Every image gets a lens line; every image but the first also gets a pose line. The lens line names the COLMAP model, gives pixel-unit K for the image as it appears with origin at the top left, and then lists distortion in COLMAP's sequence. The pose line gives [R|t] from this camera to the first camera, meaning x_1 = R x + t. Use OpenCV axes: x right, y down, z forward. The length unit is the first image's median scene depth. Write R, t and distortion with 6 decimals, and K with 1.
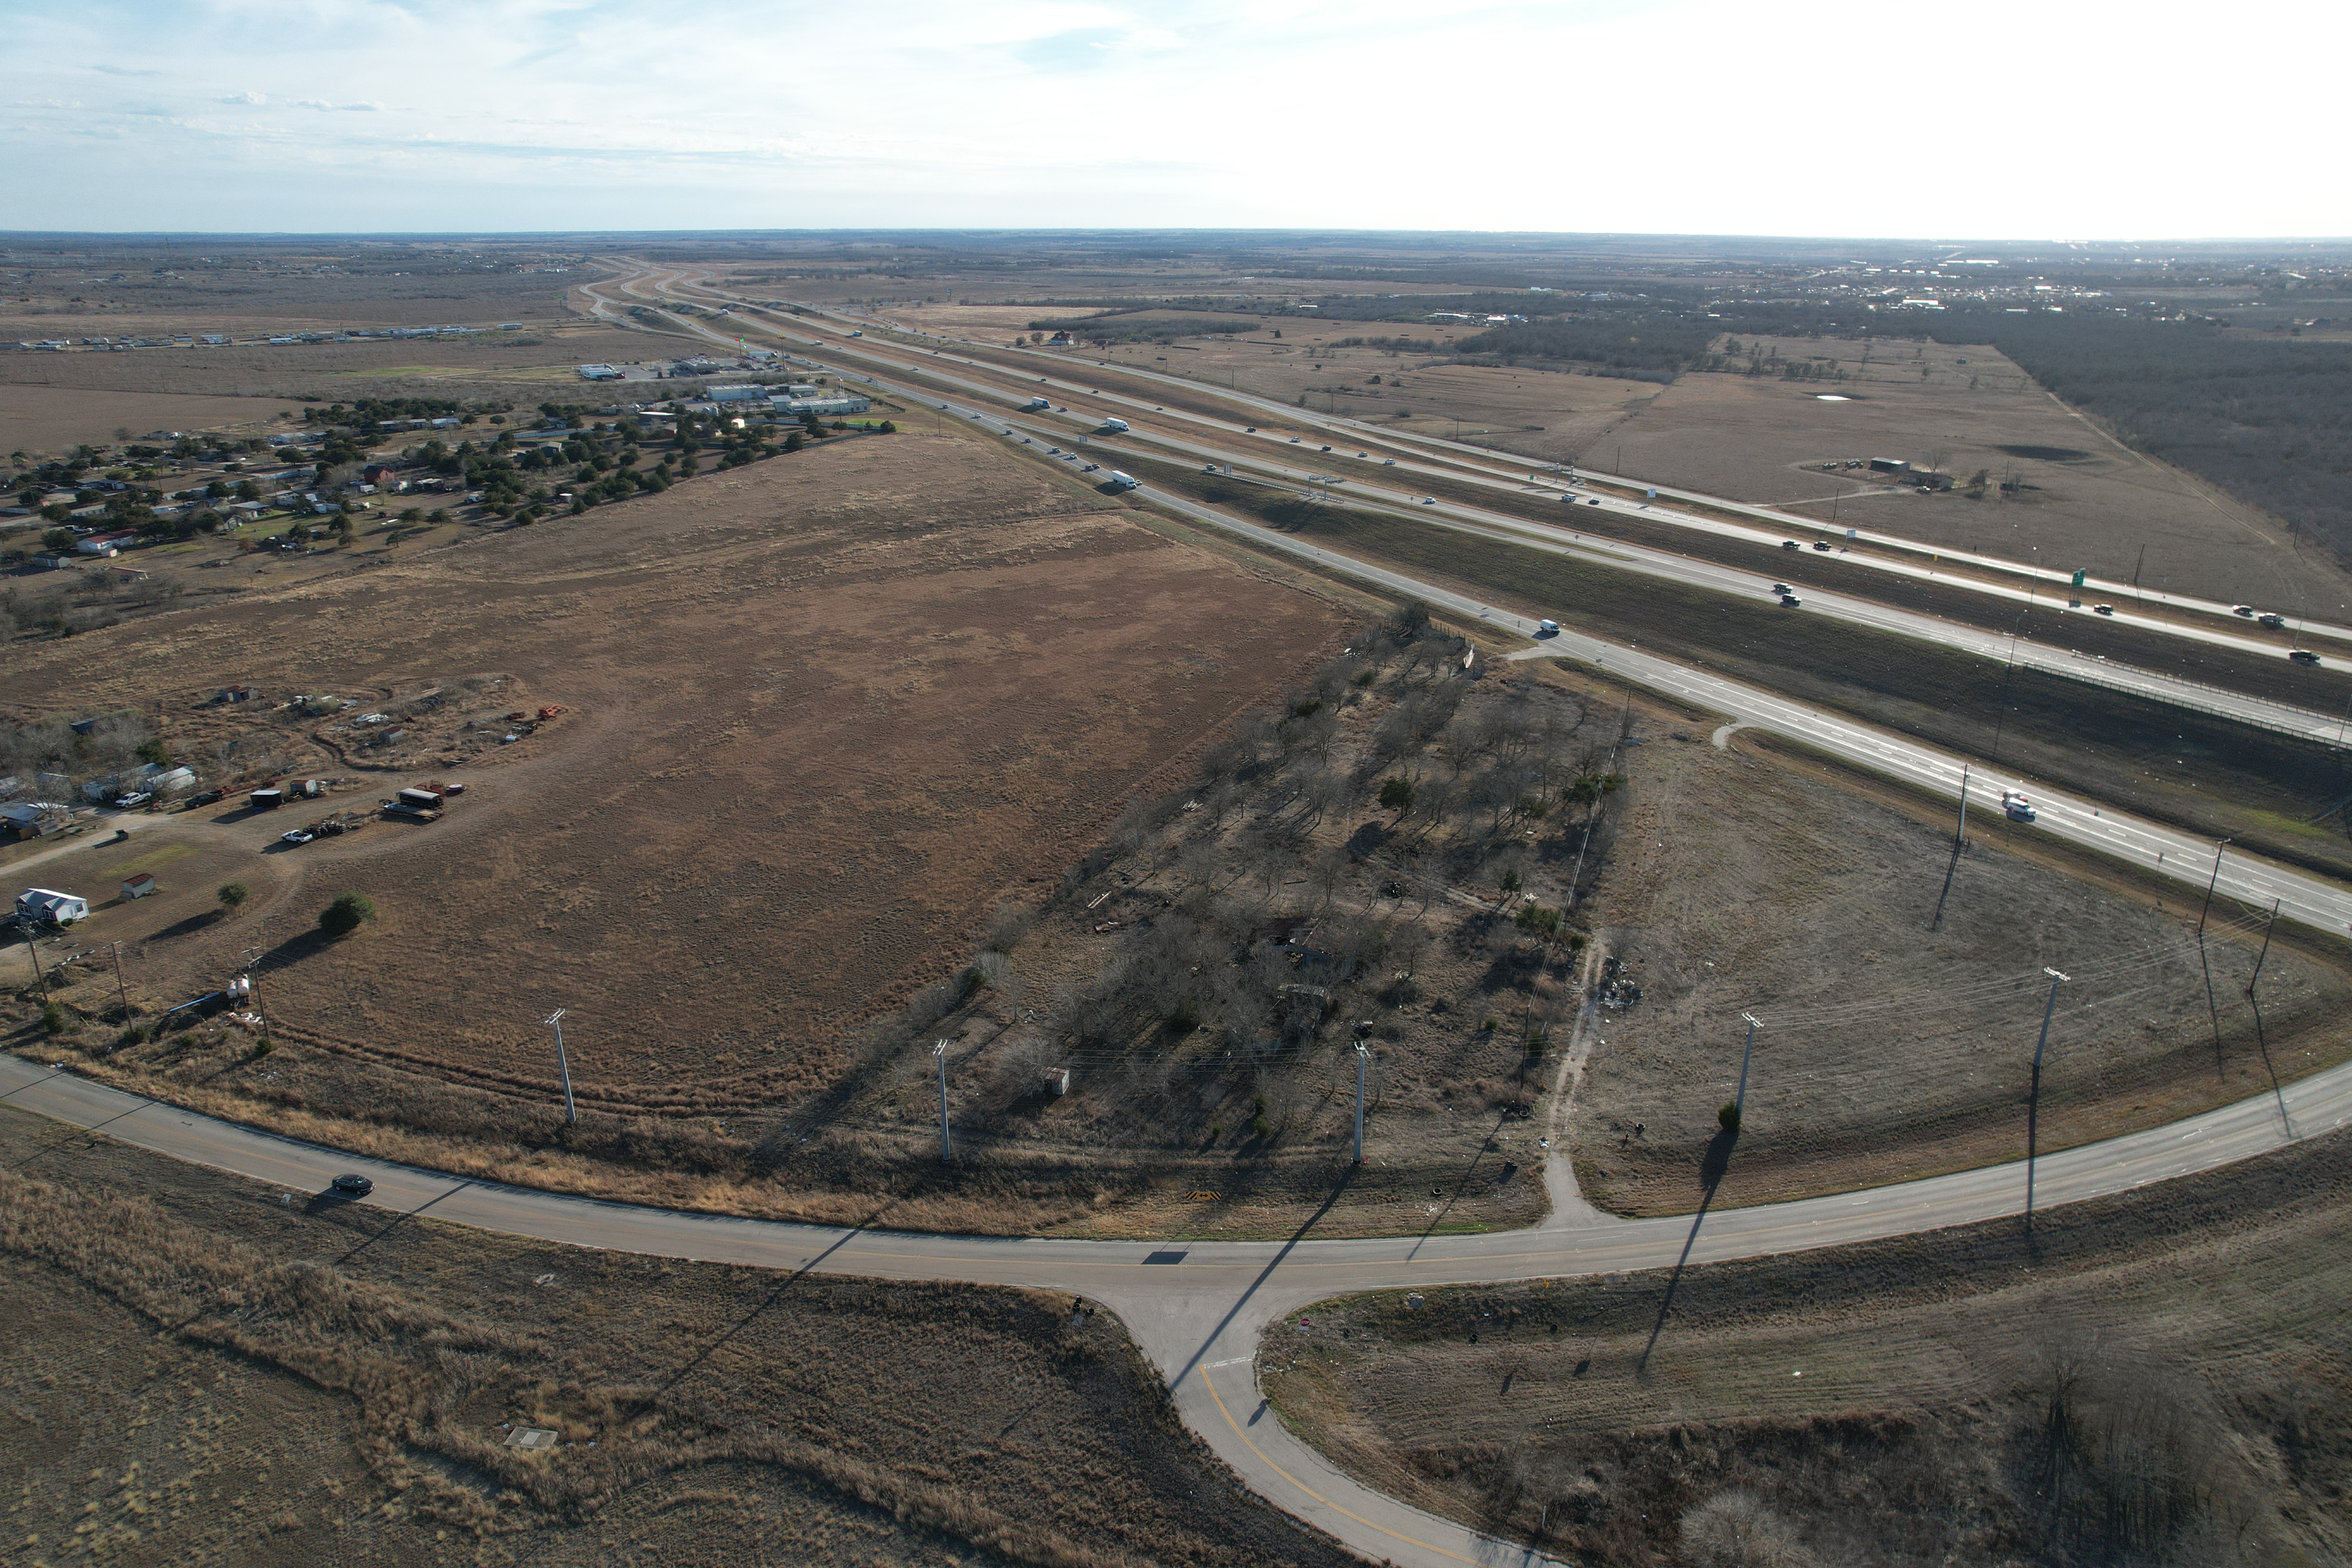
lens RADIAL K [[1514.7, 0, 1182.1], [0, 1514.7, 777.0], [0, 0, 1]] dist [-0.078328, 0.074155]
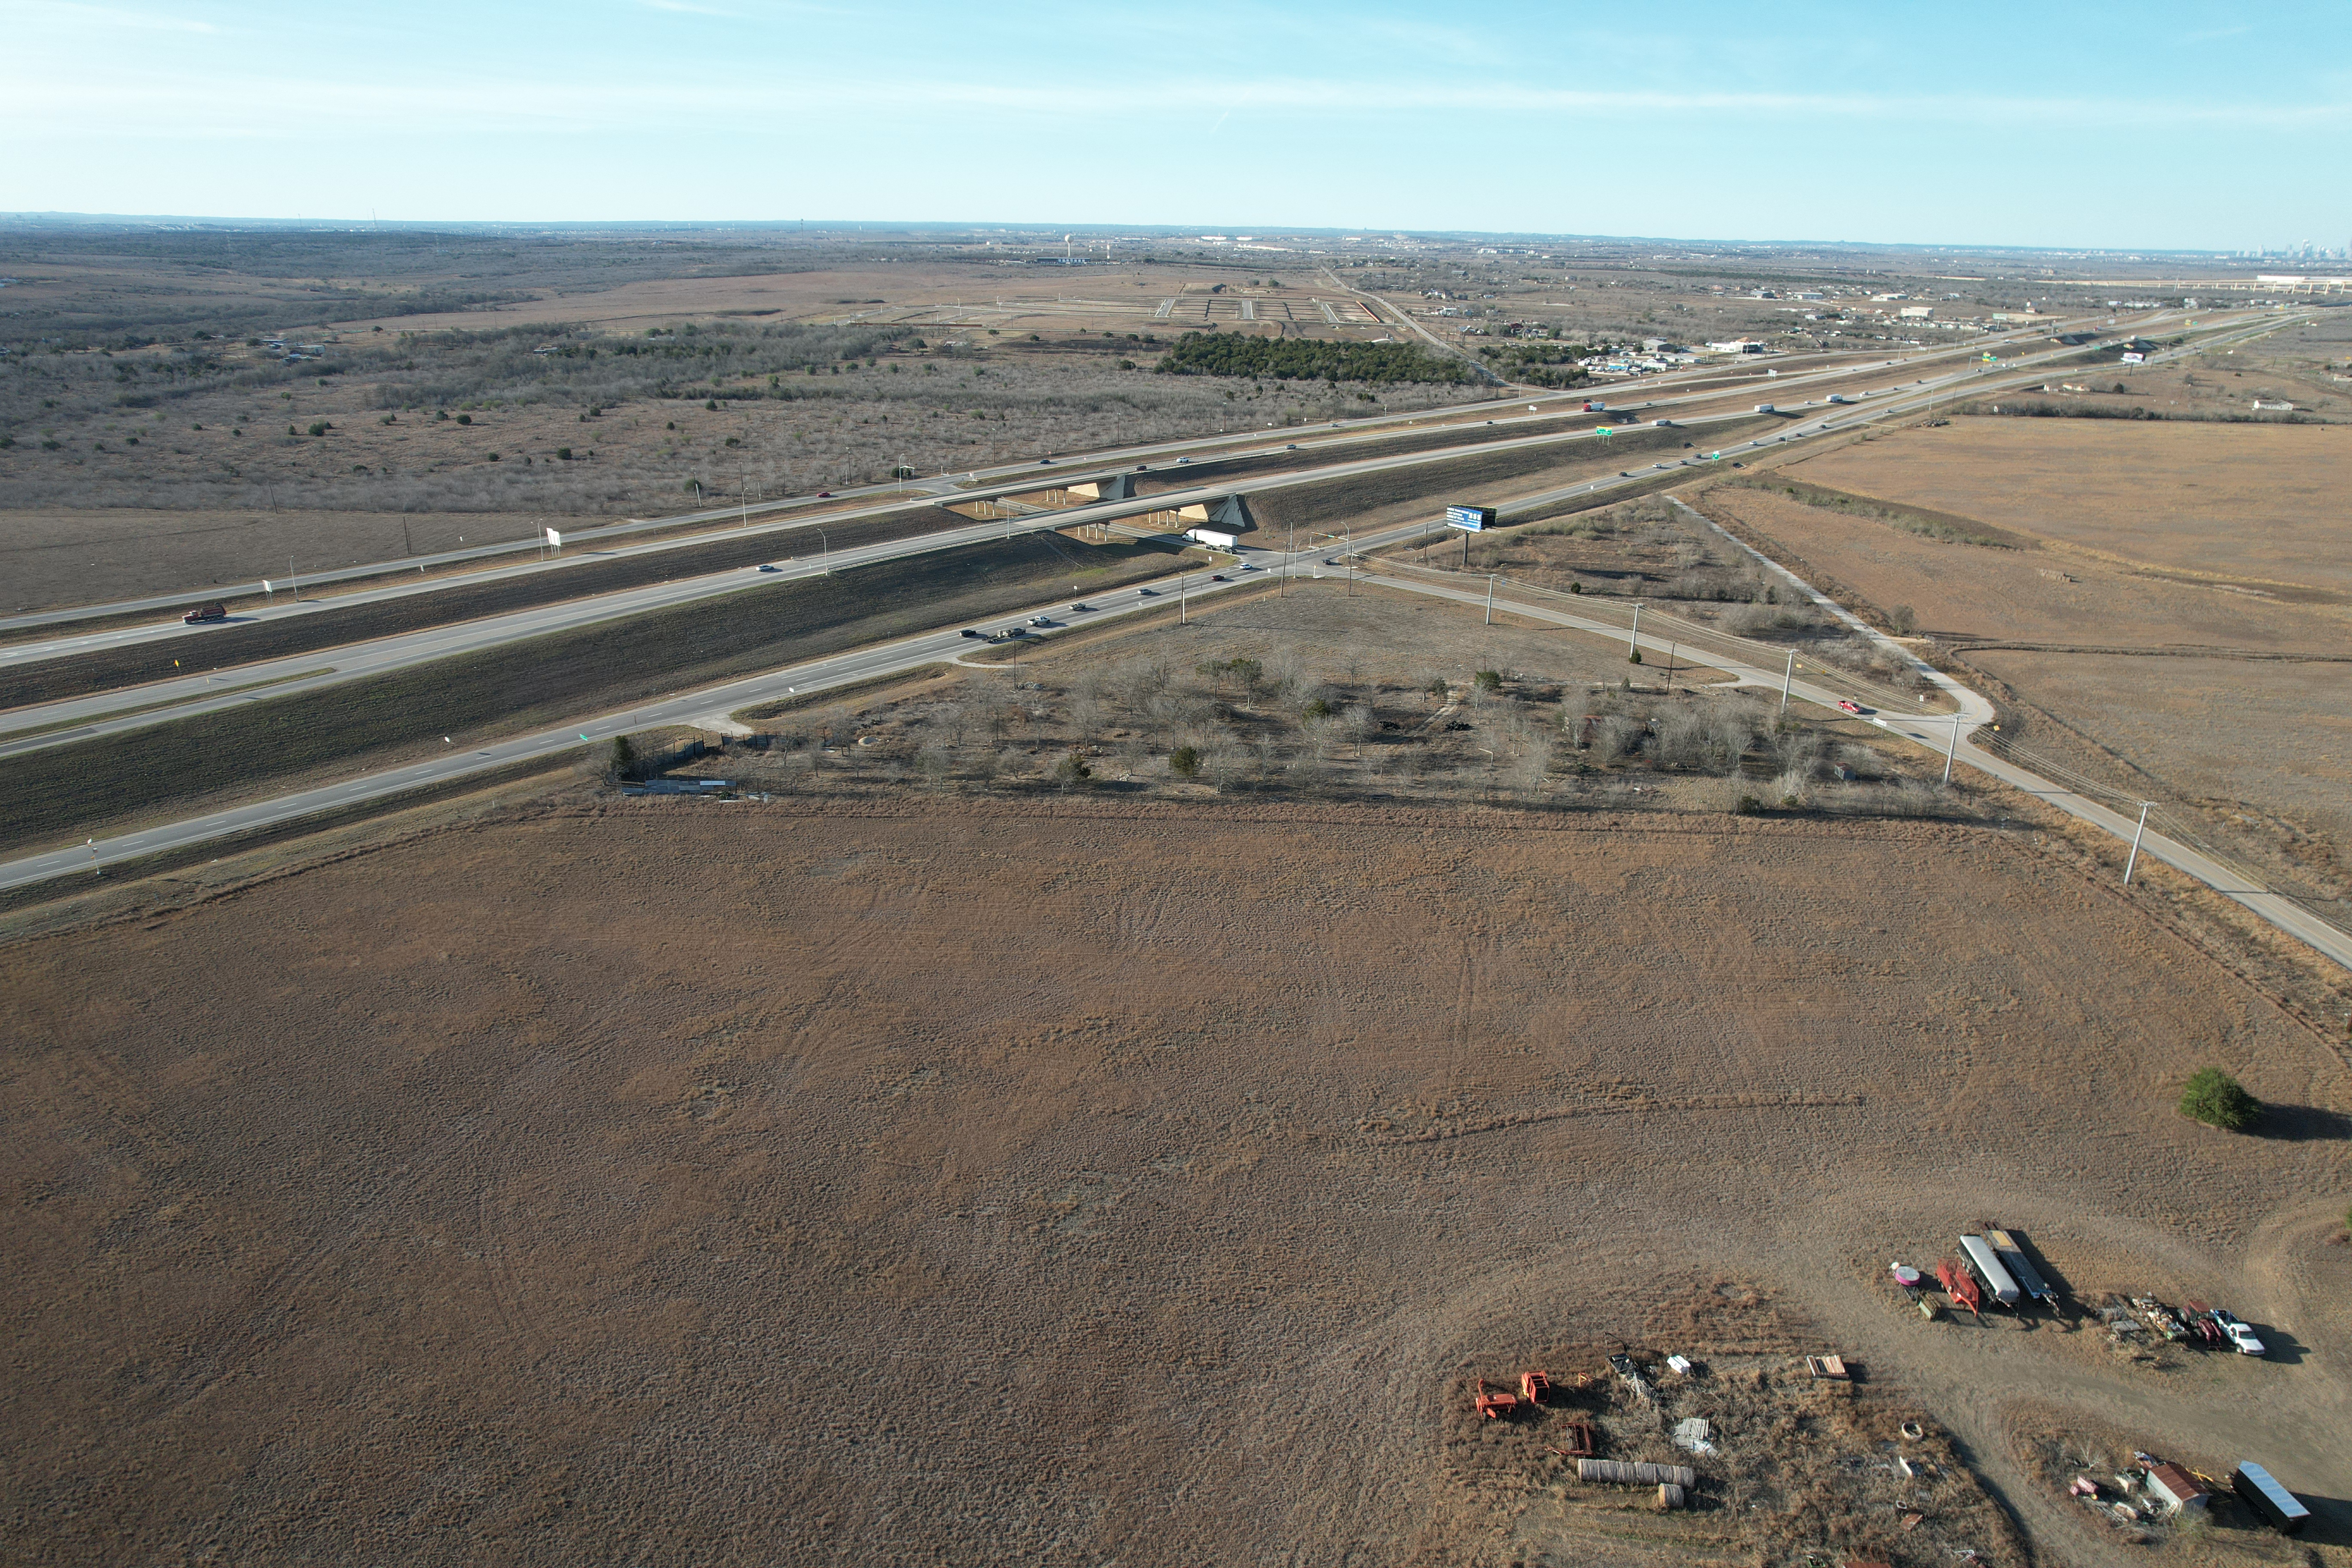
lens RADIAL K [[1514.7, 0, 1182.1], [0, 1514.7, 777.0], [0, 0, 1]] dist [-0.078328, 0.074155]
pose [[-0.348322, -0.335970, 0.875097, -0.812926], [0.310592, 0.839459, 0.445915, -0.476012], [-0.884423, 0.427120, -0.188053, 1.269767]]
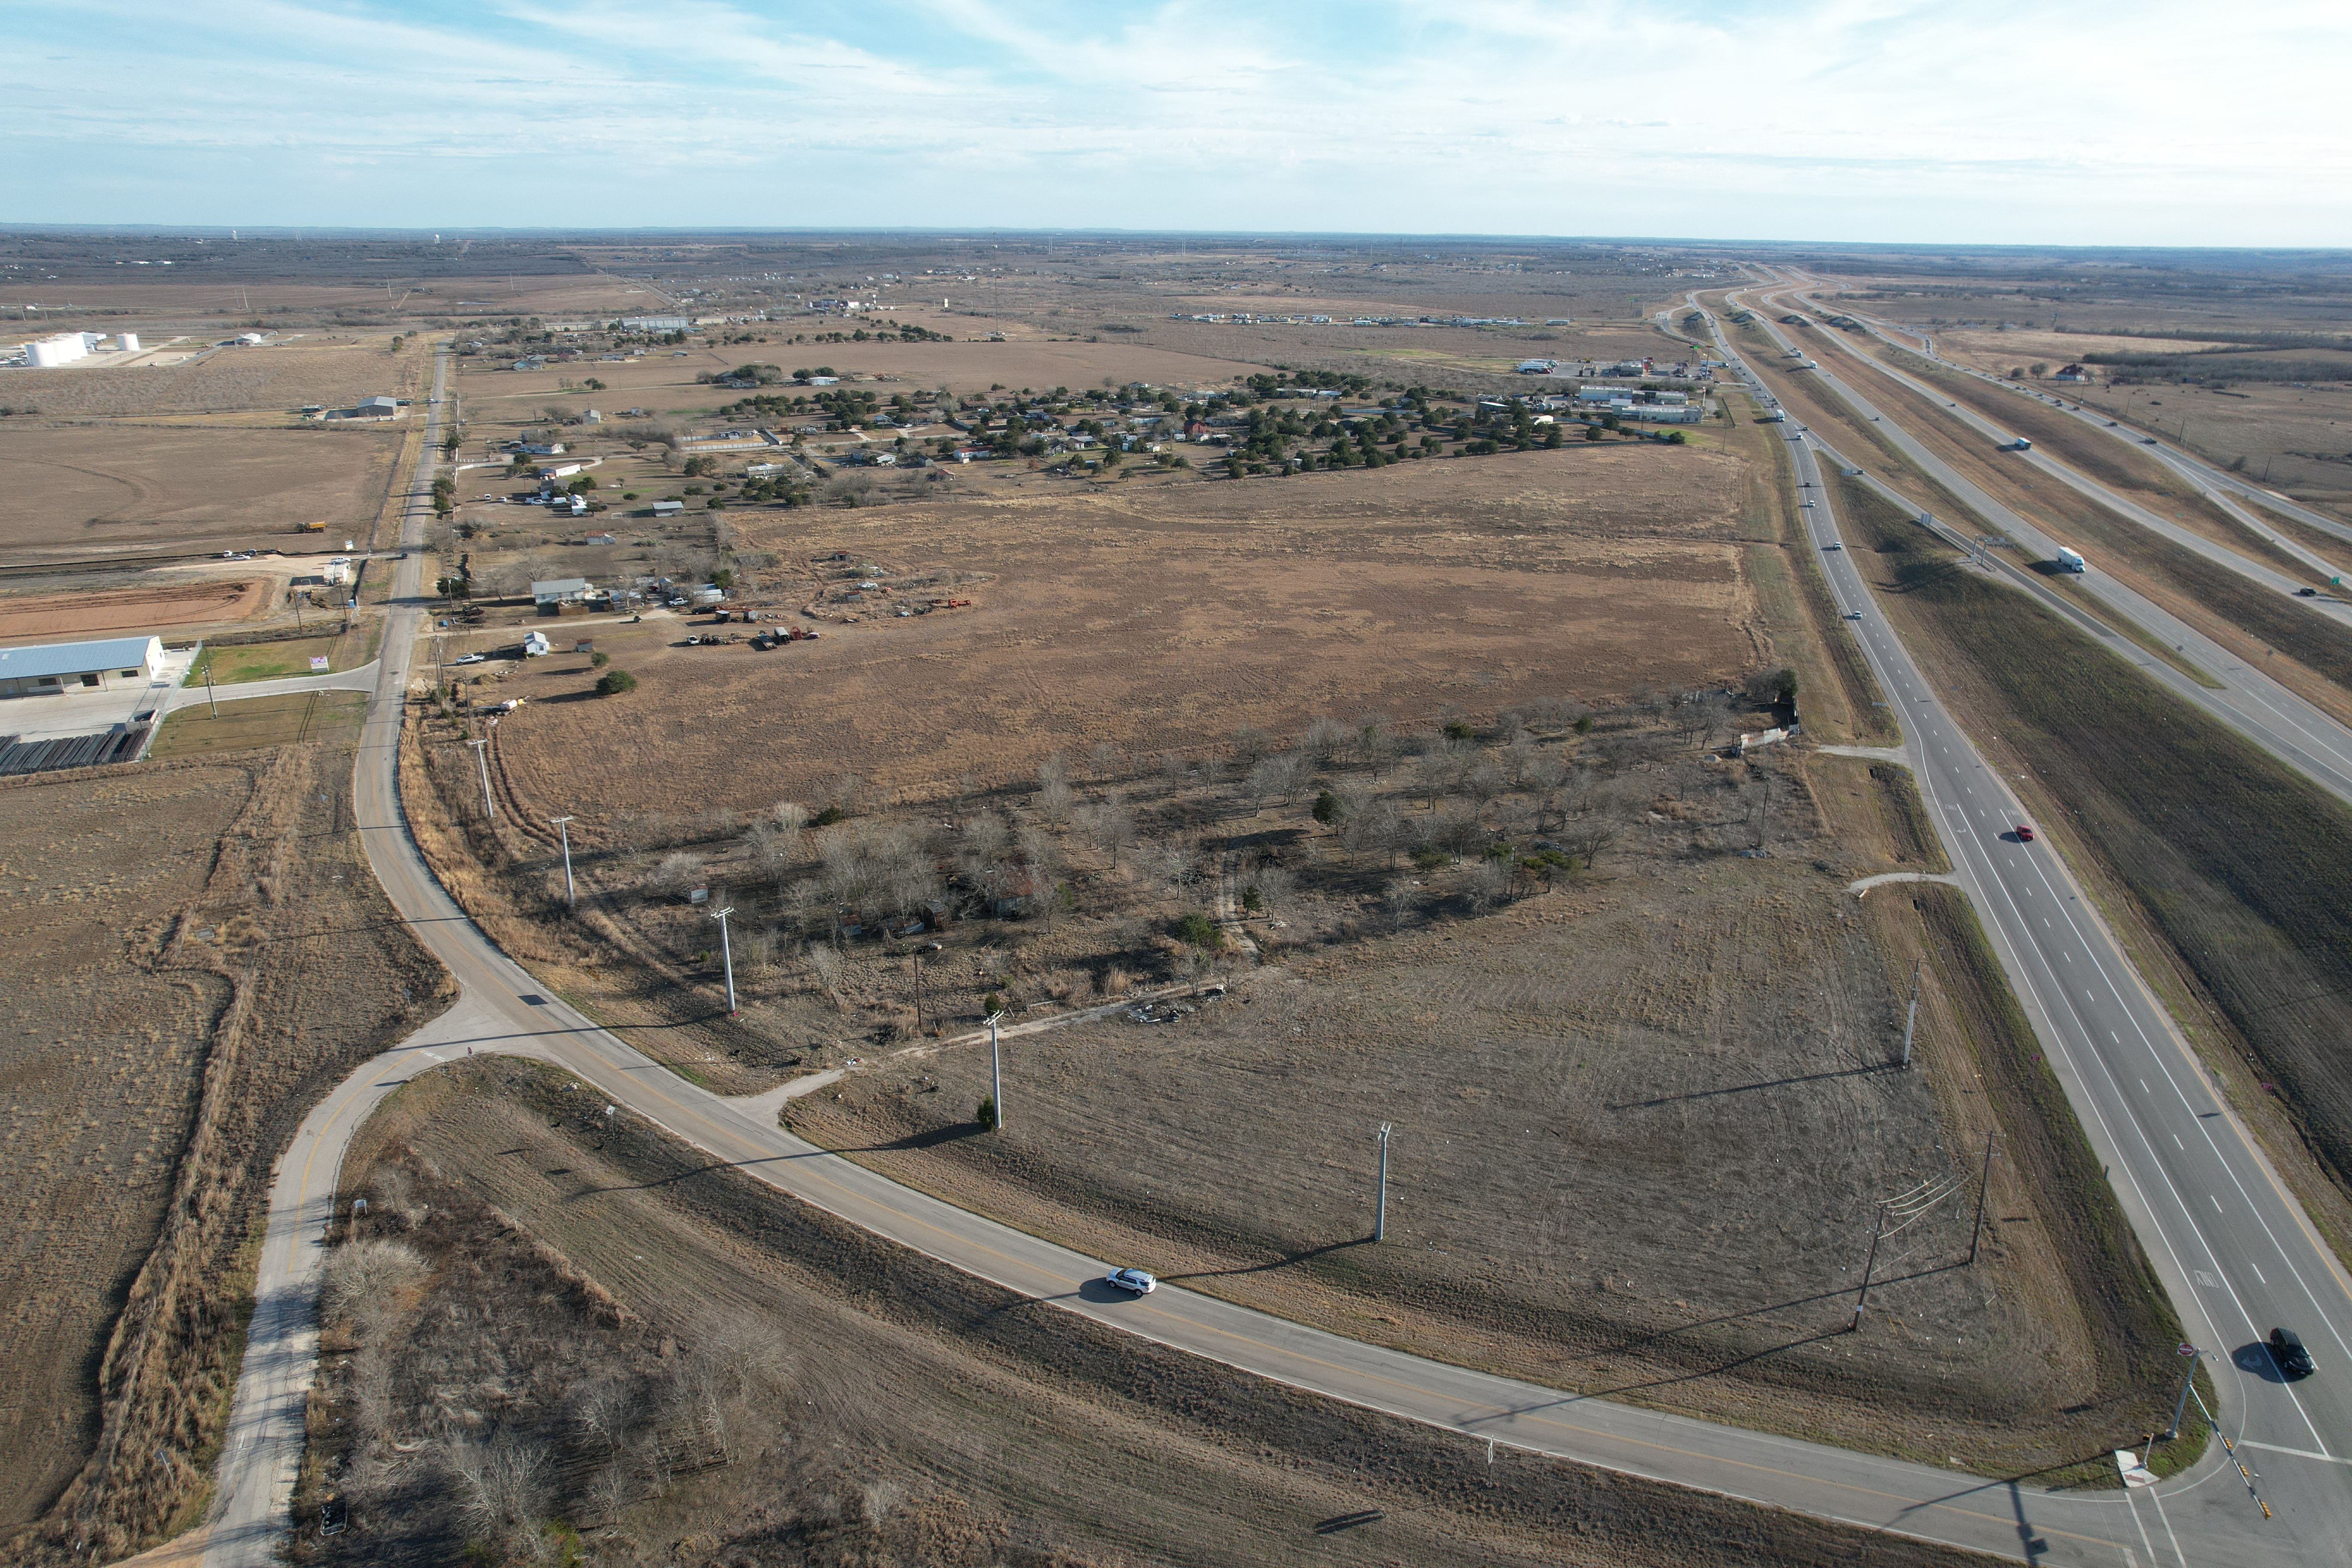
lens RADIAL K [[1514.7, 0, 1182.1], [0, 1514.7, 777.0], [0, 0, 1]] dist [-0.078328, 0.074155]
pose [[0.729373, 0.238662, -0.641137, 0.655351], [-0.242493, 0.966517, 0.083918, -0.063392], [0.639698, 0.094264, 0.762825, 0.191453]]
